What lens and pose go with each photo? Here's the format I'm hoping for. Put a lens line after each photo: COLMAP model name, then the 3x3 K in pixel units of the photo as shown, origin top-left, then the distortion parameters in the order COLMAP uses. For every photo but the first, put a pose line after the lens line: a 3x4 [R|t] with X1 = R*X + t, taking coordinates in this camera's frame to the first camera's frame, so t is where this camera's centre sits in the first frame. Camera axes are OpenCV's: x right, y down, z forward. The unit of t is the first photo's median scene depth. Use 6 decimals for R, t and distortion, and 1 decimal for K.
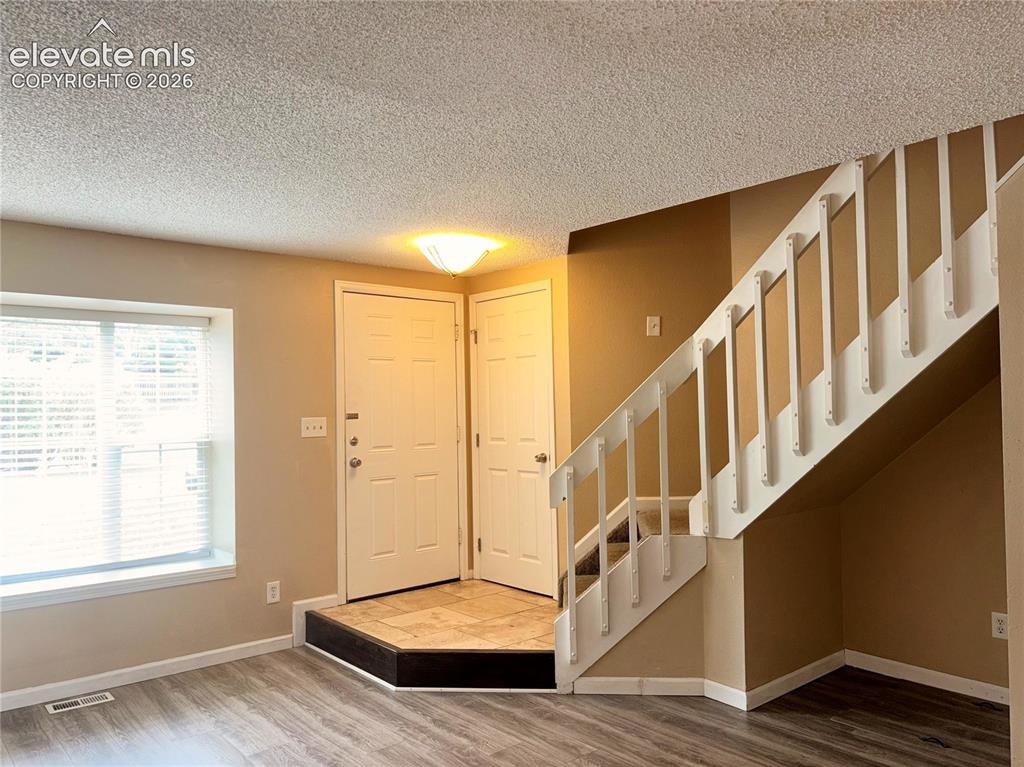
lens RADIAL K [[779.1, 0, 507.9], [0, 779.1, 391.8], [0, 0, 1]] dist [0.041831, -0.038478]
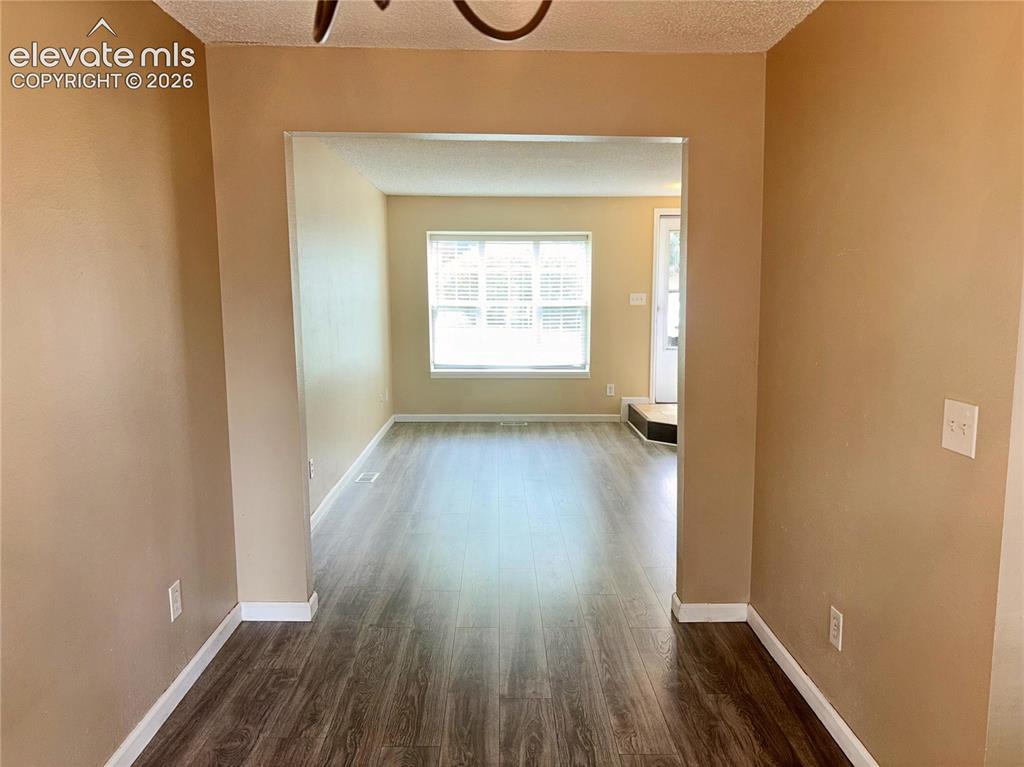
lens RADIAL K [[779.1, 0, 512.7], [0, 779.1, 393.4], [0, 0, 1]] dist [0.041831, -0.038478]
pose [[0.774850, 0.098532, -0.624419, 0.763155], [0.002449, 0.987302, 0.158834, -0.028012], [0.632140, -0.124602, 0.764770, -0.613852]]
